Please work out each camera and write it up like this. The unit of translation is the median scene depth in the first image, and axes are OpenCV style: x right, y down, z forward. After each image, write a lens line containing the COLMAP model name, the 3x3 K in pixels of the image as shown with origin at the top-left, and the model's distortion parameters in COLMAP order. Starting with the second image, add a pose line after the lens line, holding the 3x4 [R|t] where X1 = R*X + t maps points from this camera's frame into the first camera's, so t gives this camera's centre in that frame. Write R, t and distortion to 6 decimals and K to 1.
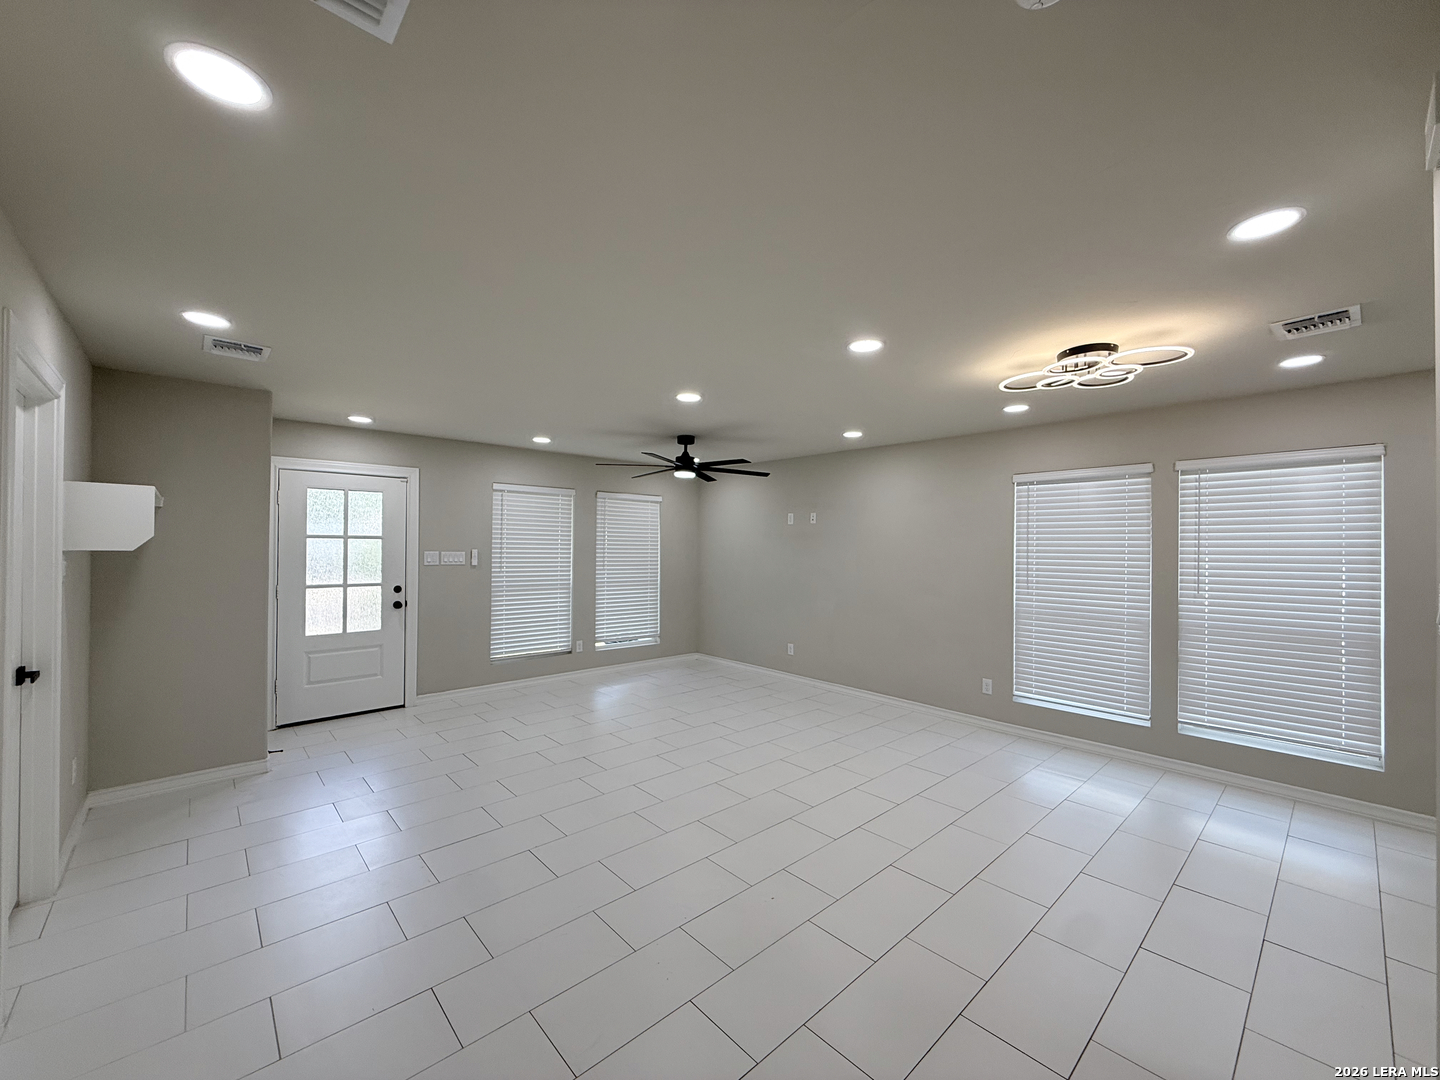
lens RADIAL K [[570.8, 0, 715.7], [0, 570.8, 541.3], [0, 0, 1]] dist [0.001003, 0.000448]
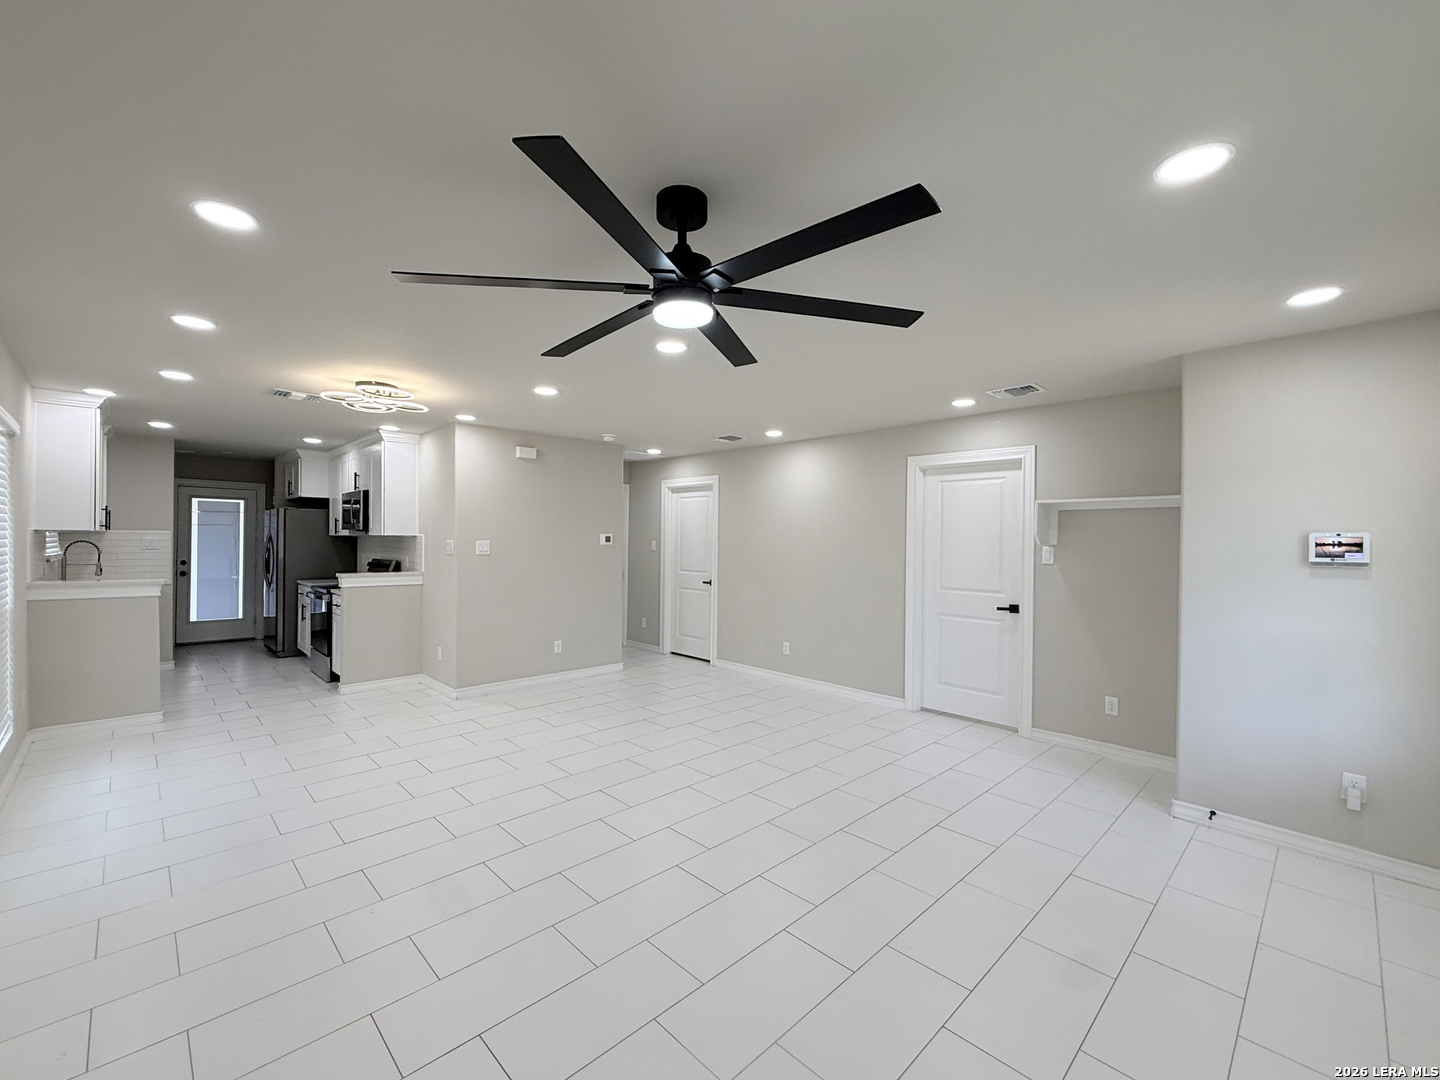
lens RADIAL K [[594.9, 0, 703.1], [0, 594.9, 541.4], [0, 0, 1]] dist [0.000341, 0.000140]
pose [[-0.998998, -0.019940, -0.040063, -0.037409], [-0.019751, 0.999792, -0.005126, 0.018906], [0.040157, -0.004330, -0.999184, 1.463181]]
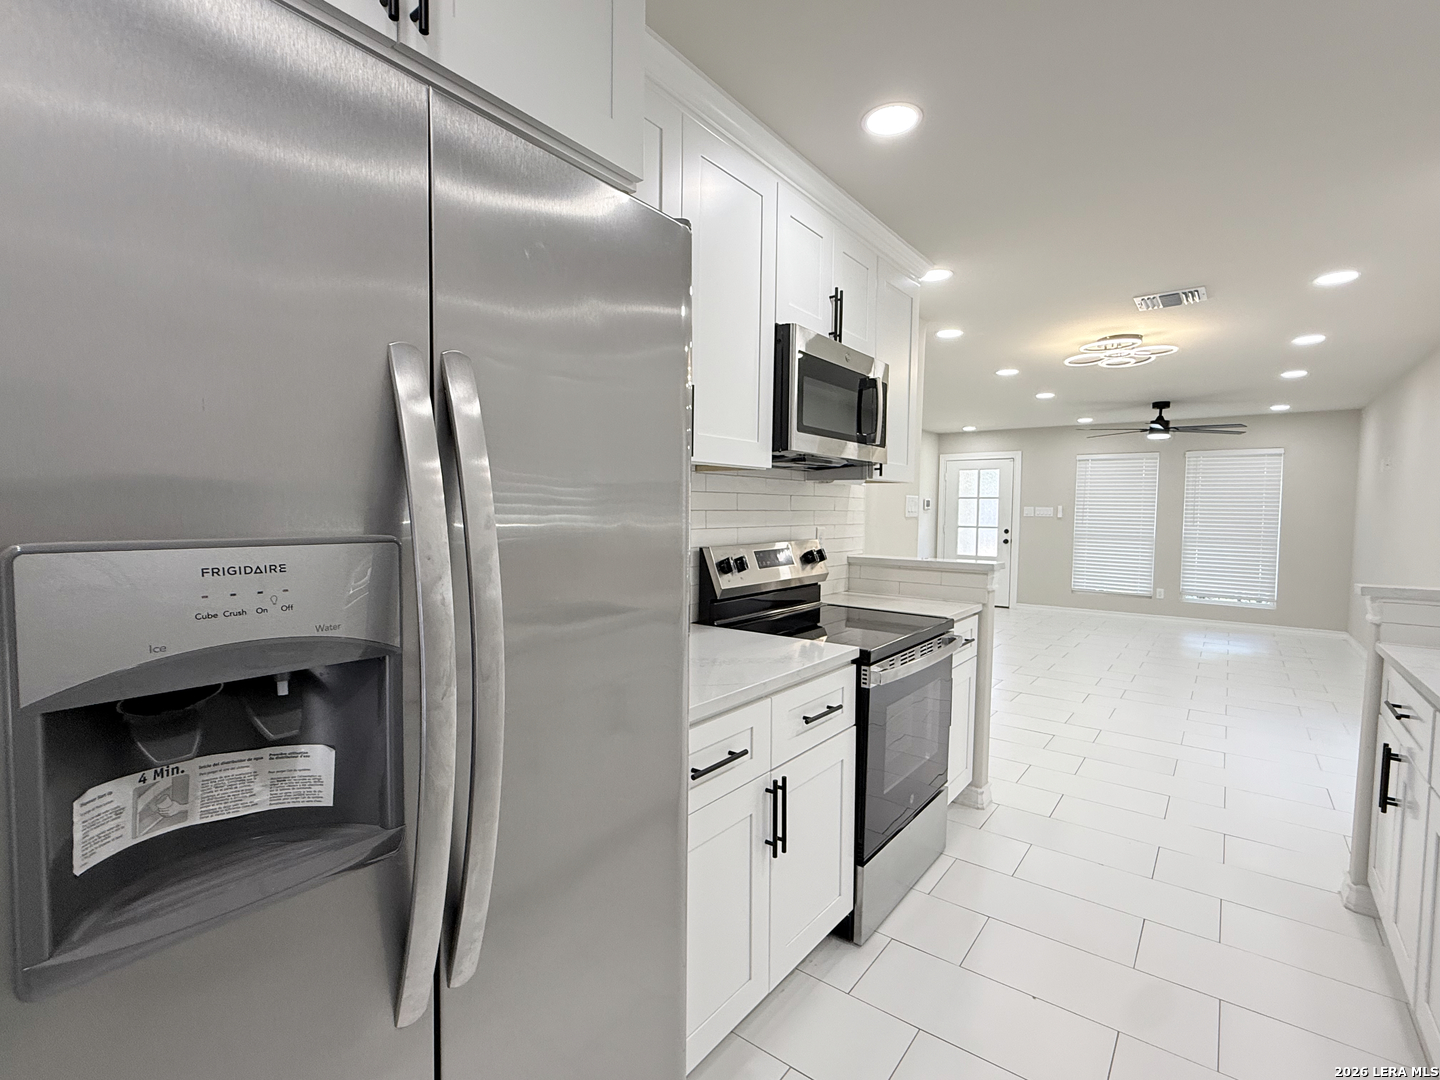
lens RADIAL K [[686.1, 0, 717.7], [0, 686.1, 543.8], [0, 0, 1]] dist [0.001490, 0.000027]
pose [[0.197427, 0.042482, -0.979397, 1.231680], [-0.003579, 0.999085, 0.042614, 0.045991], [0.980311, -0.004908, 0.197399, -0.145508]]
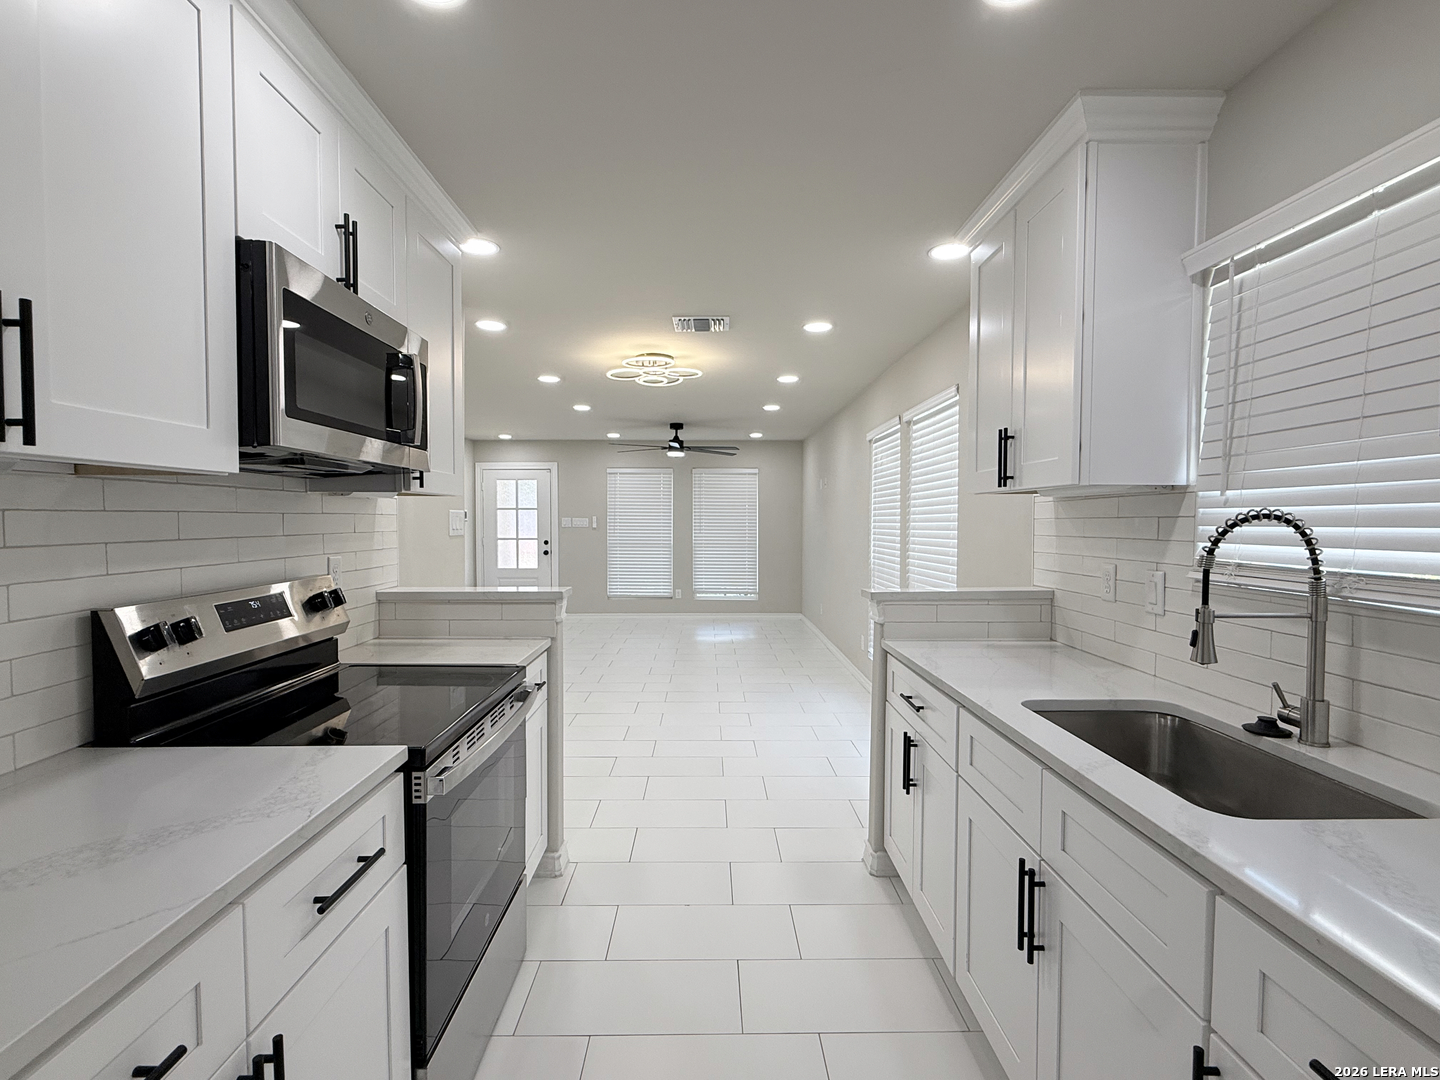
lens RADIAL K [[686.1, 0, 717.7], [0, 686.1, 543.8], [0, 0, 1]] dist [0.001490, 0.000027]
pose [[0.756241, 0.012901, -0.654166, 1.110026], [0.011249, 0.999401, 0.032713, 0.036021], [0.654197, -0.032098, 0.755643, -0.101251]]
